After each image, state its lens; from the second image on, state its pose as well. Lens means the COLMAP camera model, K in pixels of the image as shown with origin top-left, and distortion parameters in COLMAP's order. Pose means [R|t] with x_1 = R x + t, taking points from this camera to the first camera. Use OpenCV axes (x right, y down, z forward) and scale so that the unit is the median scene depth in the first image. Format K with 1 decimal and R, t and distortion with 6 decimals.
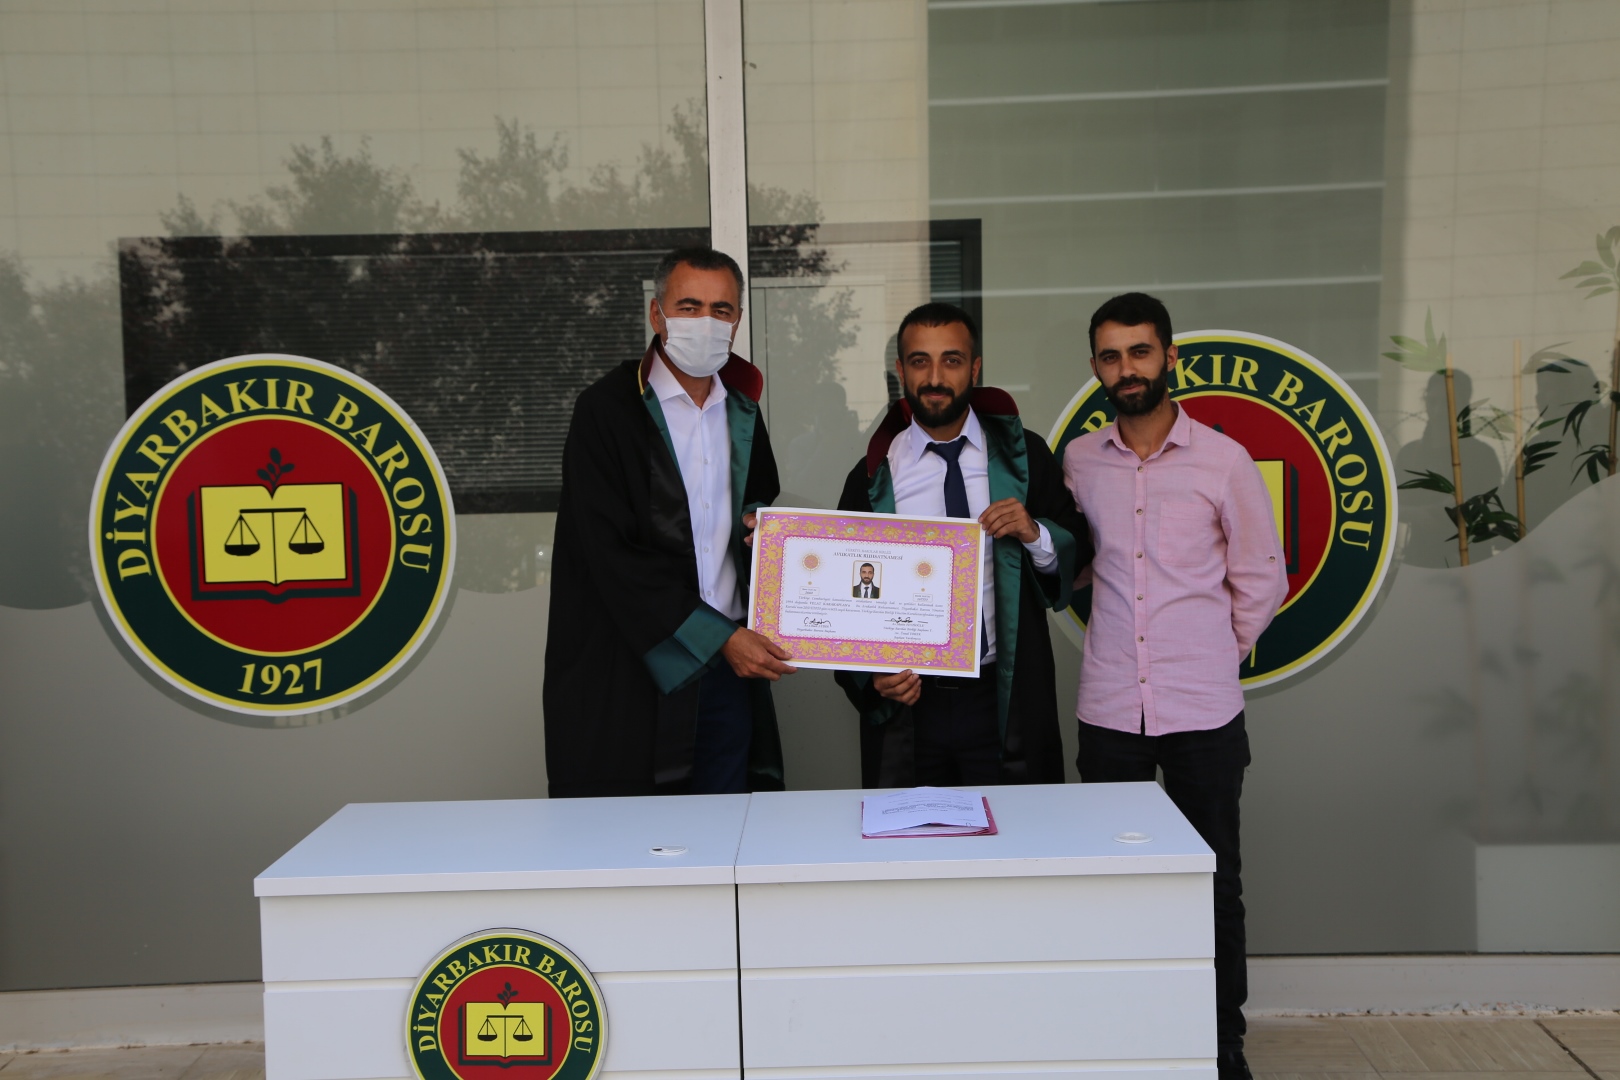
lens RADIAL K [[2072.6, 0, 810.0], [0, 2072.6, 540.0], [0, 0, 1]] dist [0.090705, 0.035785]
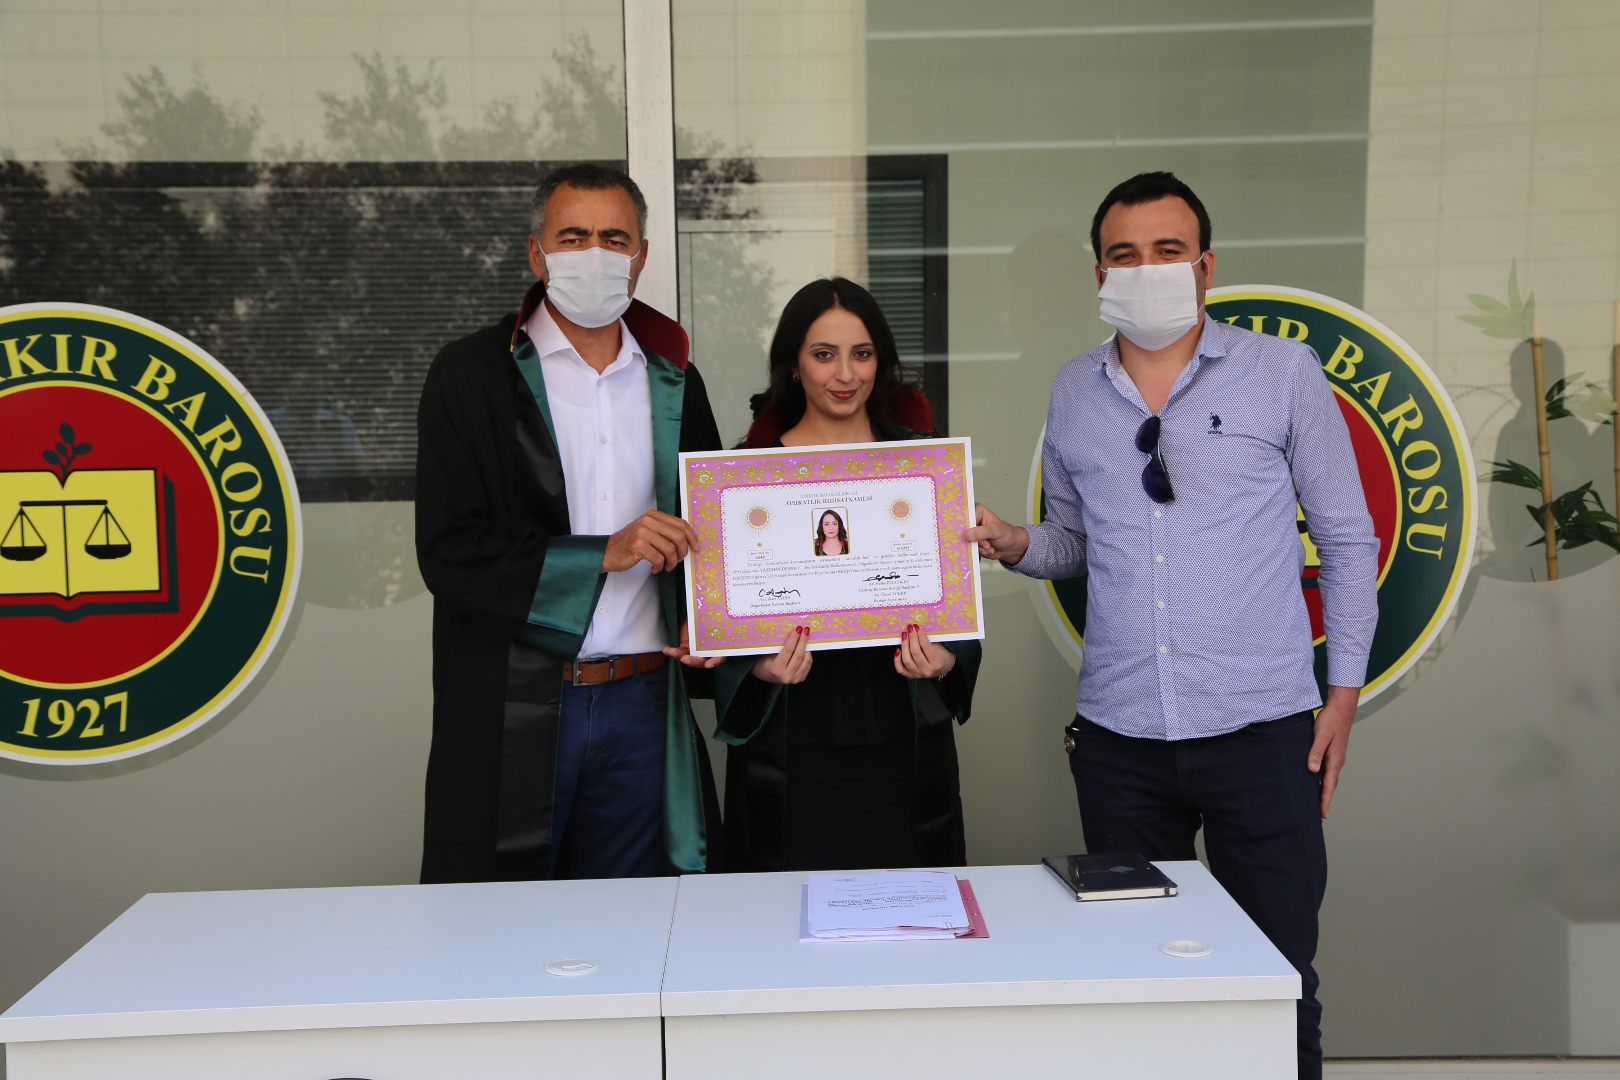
lens RADIAL K [[2111.9, 0, 810.0], [0, 2111.9, 540.0], [0, 0, 1]] dist [0.118611, 0.049788]
pose [[0.999004, 0.004134, 0.044437, -0.013418], [-0.004690, 0.999912, 0.012428, -0.011601], [-0.044382, -0.012624, 0.998935, 0.183652]]
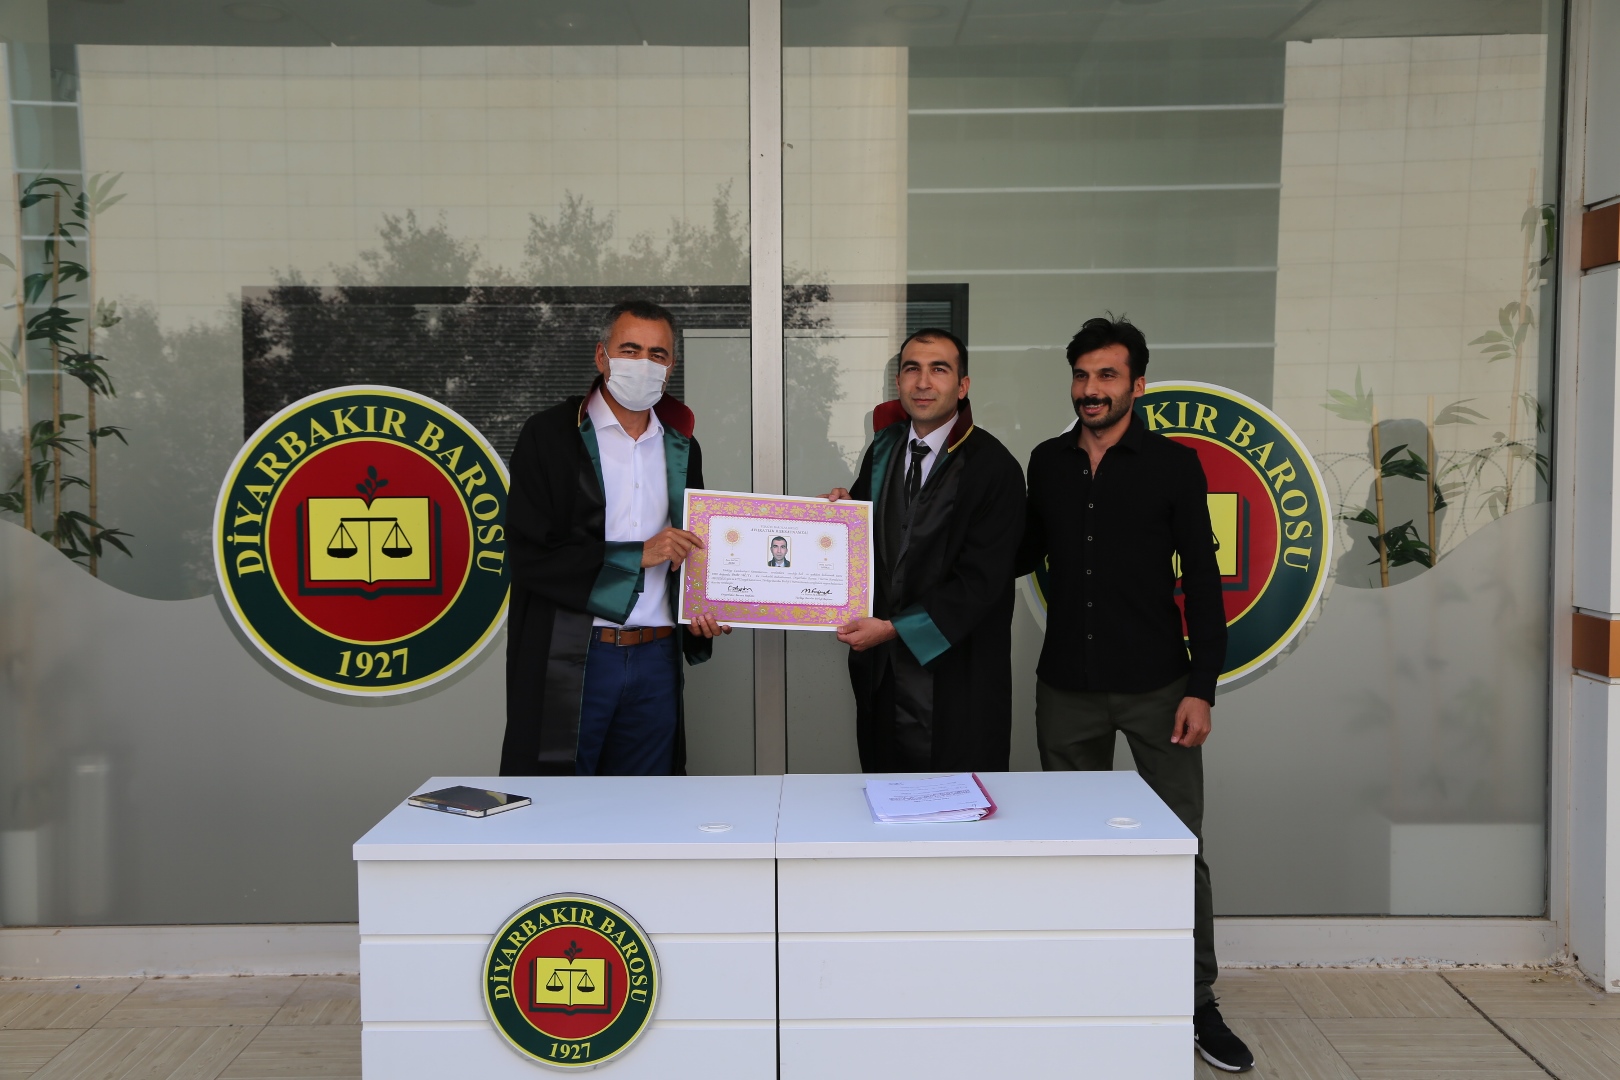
lens RADIAL K [[1658.9, 0, 799.7], [0, 1658.9, 535.2], [0, 0, 1]] dist [-0.006822, 0.059061]
pose [[0.999734, 0.019413, 0.012425, -0.028909], [-0.019332, 0.999791, -0.006670, -0.003847], [-0.012551, 0.006428, 0.999901, 0.072730]]
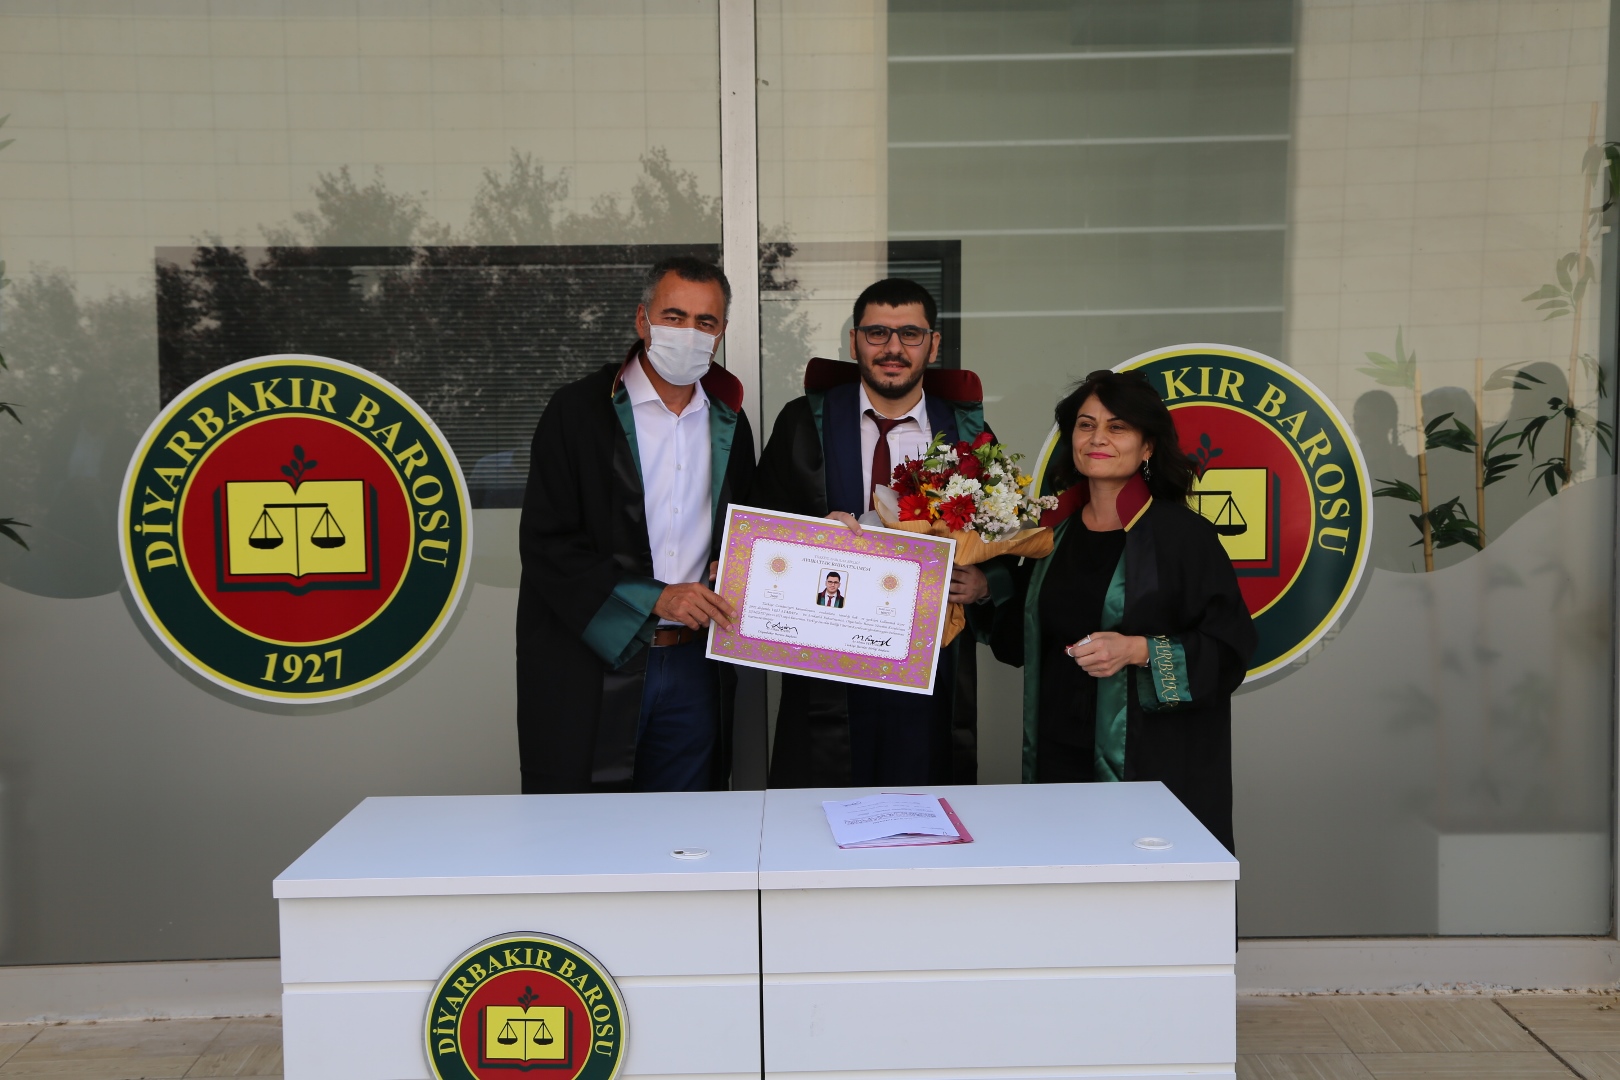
lens RADIAL K [[1723.7, 0, 798.5], [0, 1723.7, 538.8], [0, 0, 1]] dist [0.022975, 0.053687]
pose [[0.999521, 0.010709, 0.029023, -0.033024], [-0.010908, 0.999918, 0.006734, -0.006133], [-0.028949, -0.007047, 0.999556, 0.135667]]
